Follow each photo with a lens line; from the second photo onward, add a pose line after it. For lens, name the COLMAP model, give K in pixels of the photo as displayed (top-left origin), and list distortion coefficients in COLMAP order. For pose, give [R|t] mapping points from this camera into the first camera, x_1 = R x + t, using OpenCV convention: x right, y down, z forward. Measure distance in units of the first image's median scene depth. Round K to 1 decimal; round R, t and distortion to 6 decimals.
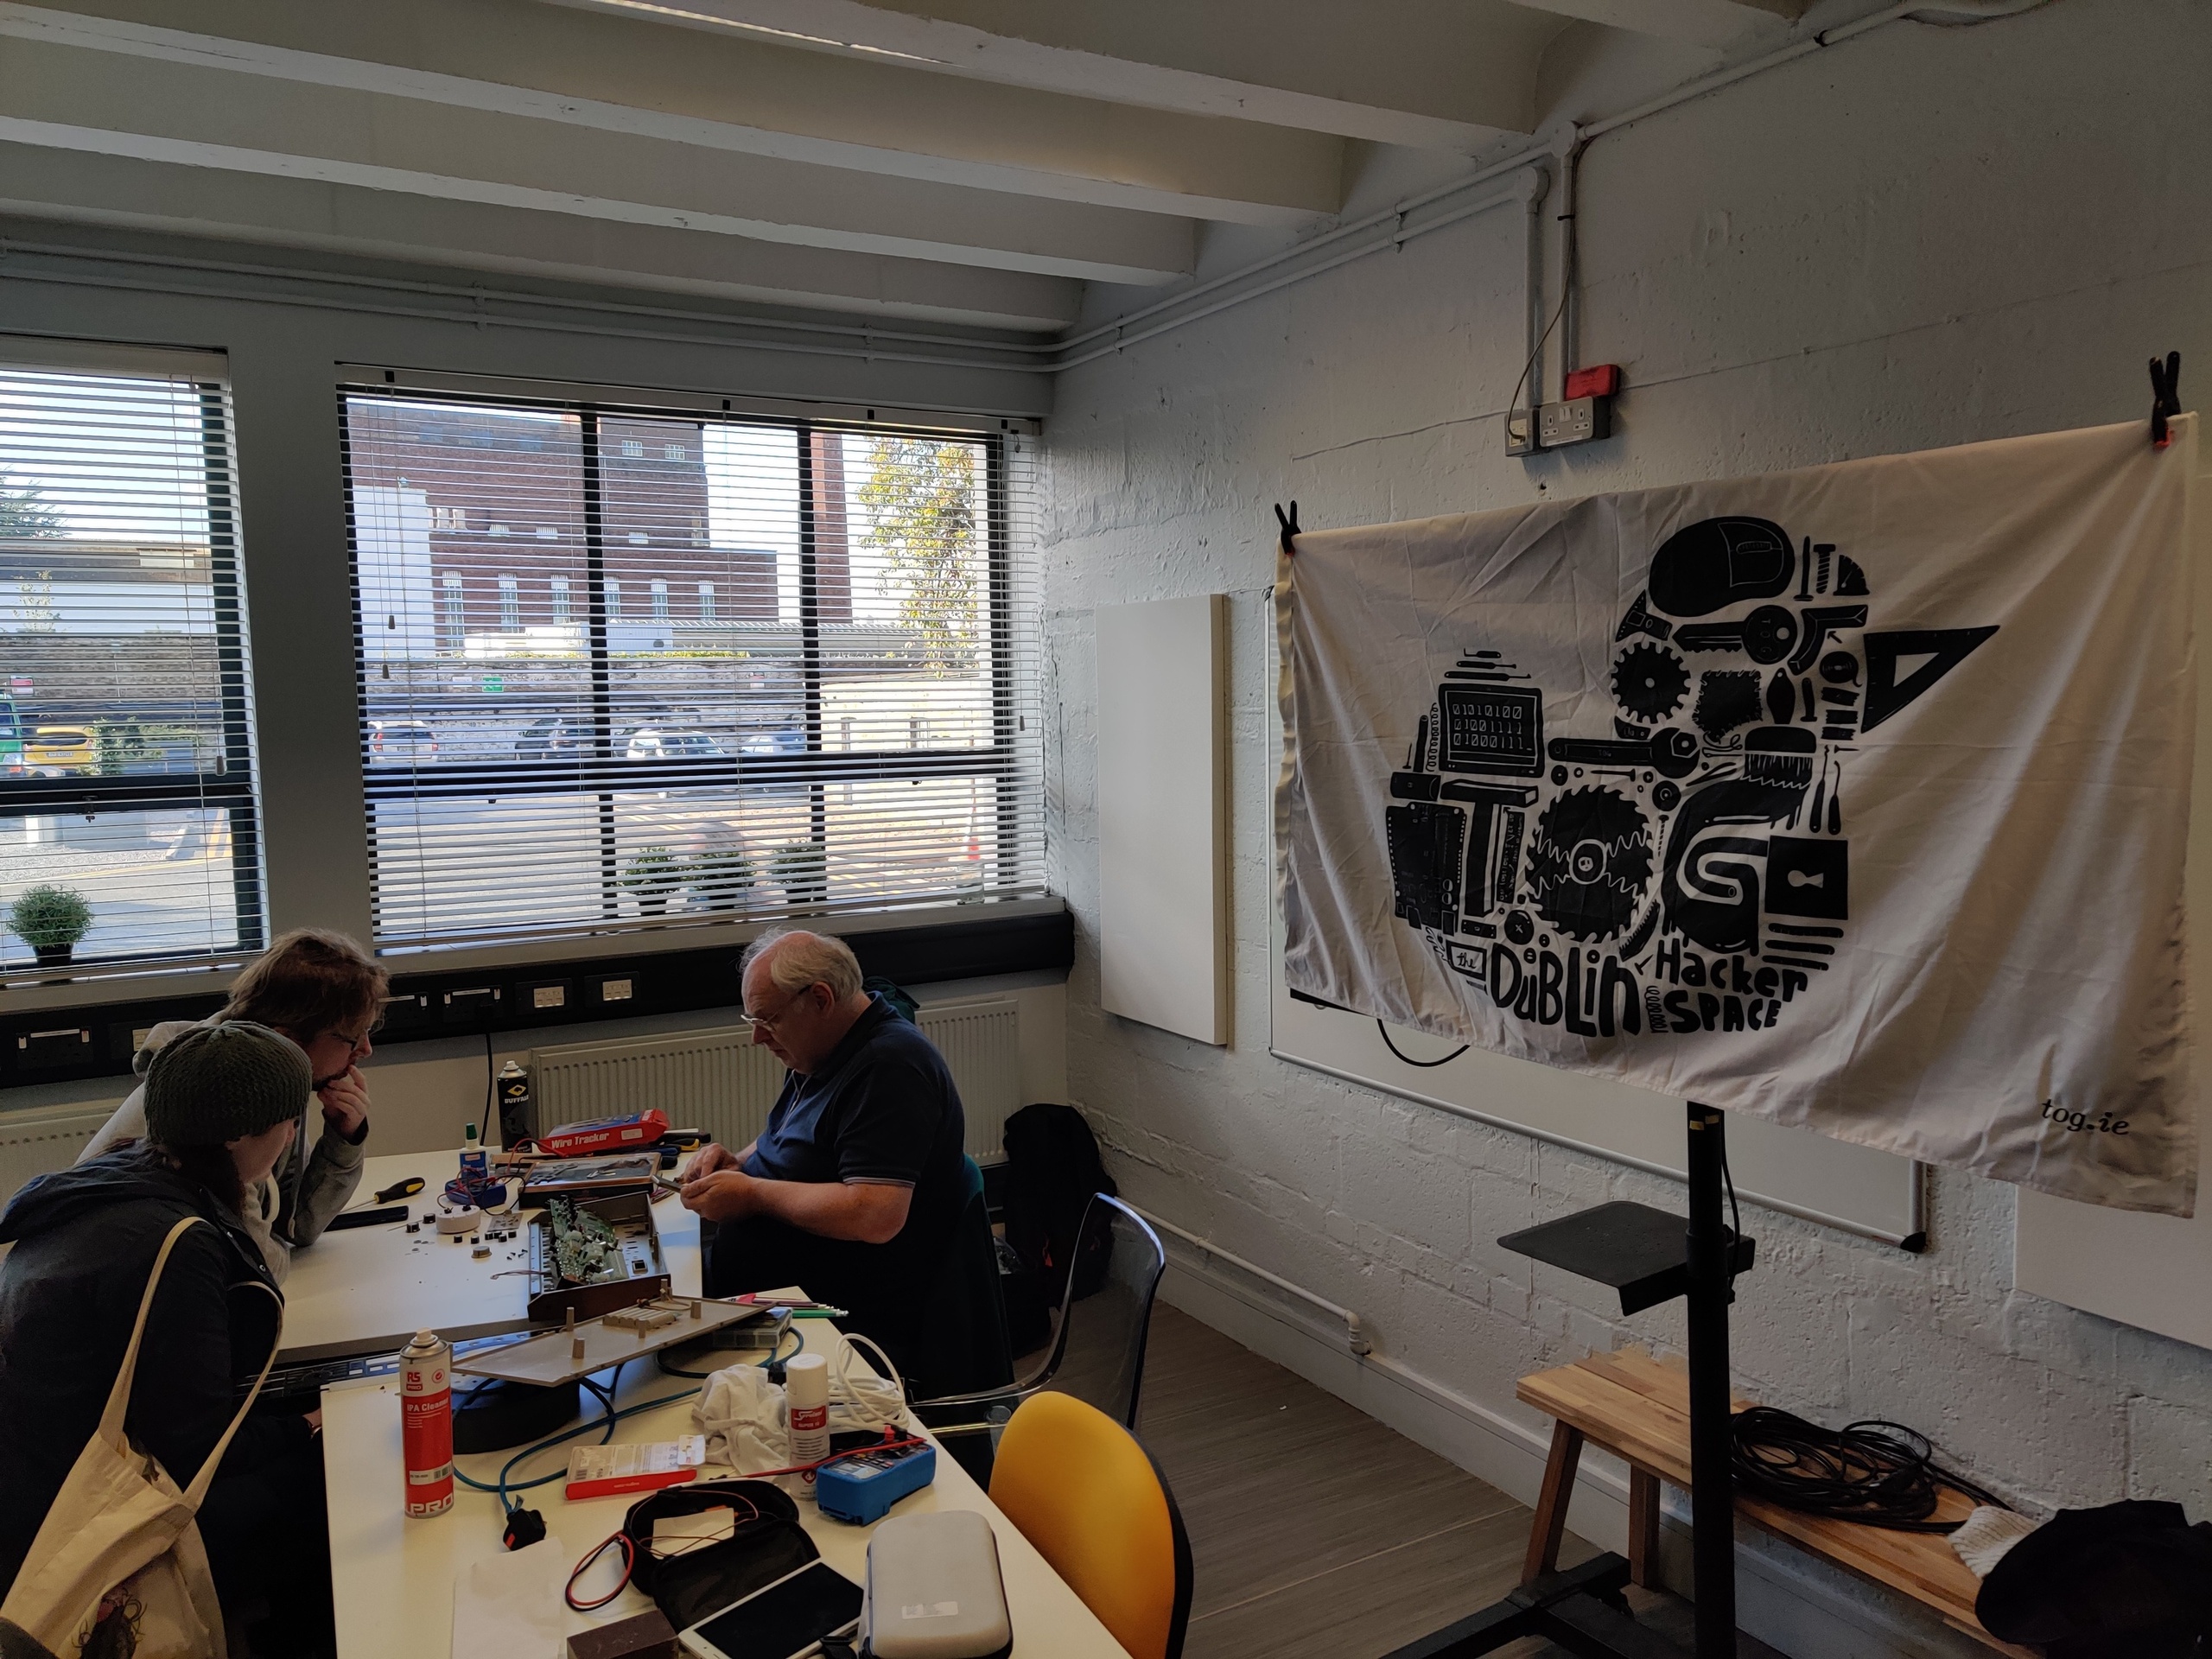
lens RADIAL K [[1682.2, 0, 1106.0], [0, 1682.2, 829.5], [0, 0, 1]] dist [-0.036383, 0.159718]
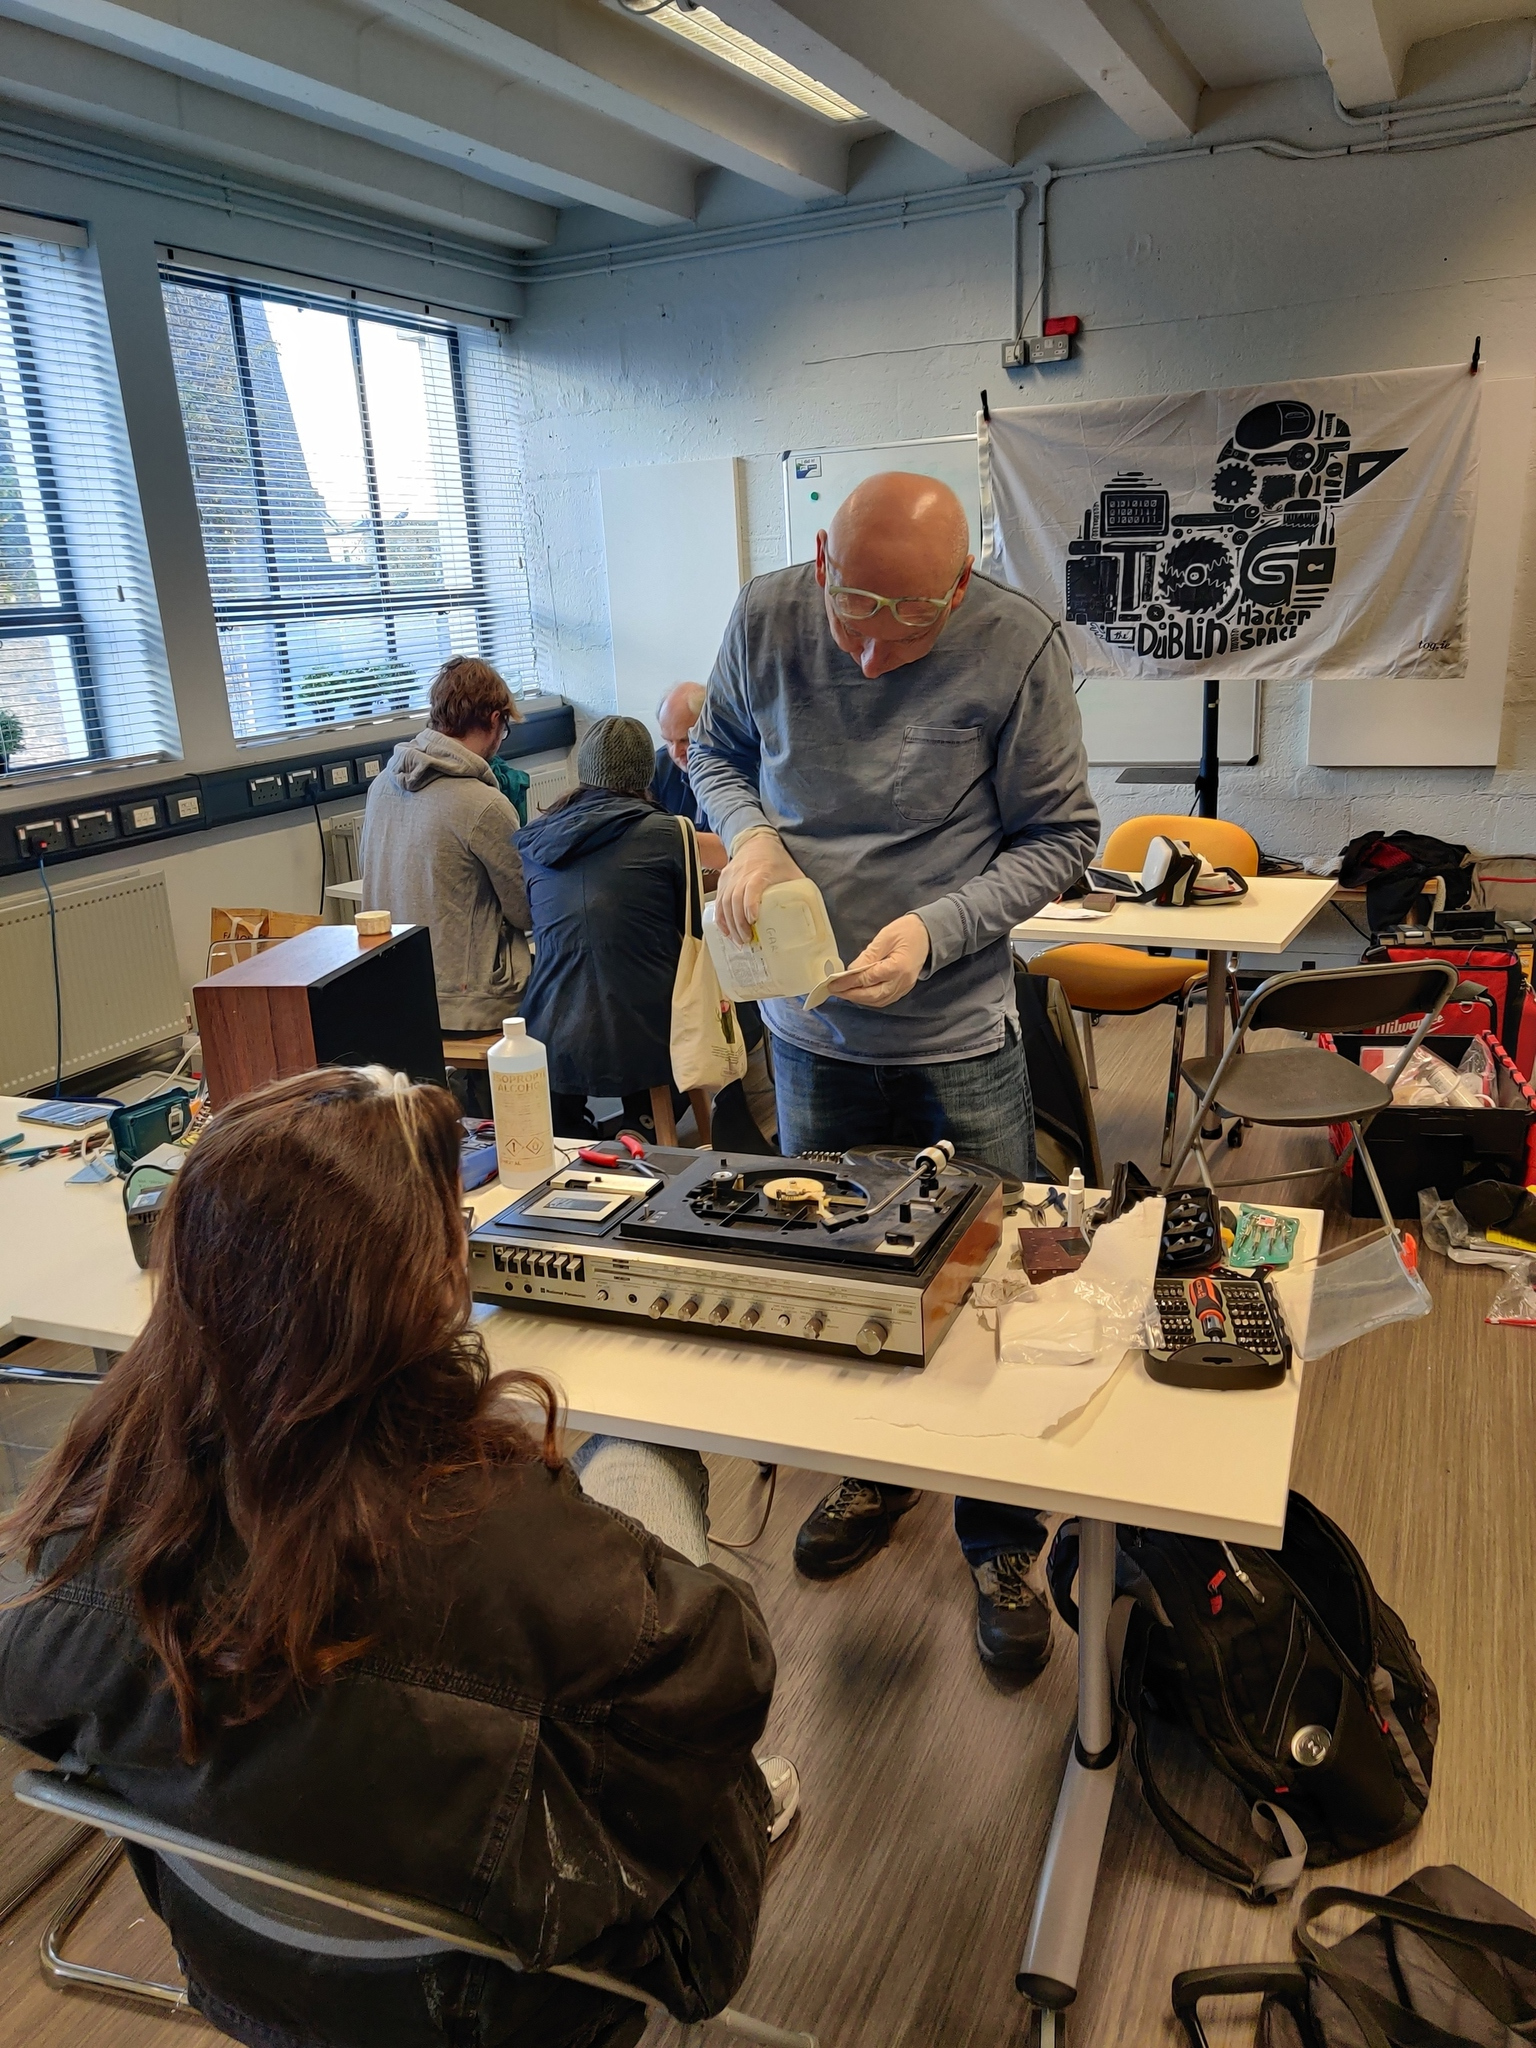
lens RADIAL K [[1557.5, 0, 768.0], [0, 1557.5, 1024.0], [0, 0, 1]] dist [-0.036383, 0.159718]
pose [[0.805225, -0.190550, 0.561519, -1.356922], [0.087993, 0.974875, 0.204638, 0.122999], [-0.586405, -0.115370, 0.801760, -0.318063]]
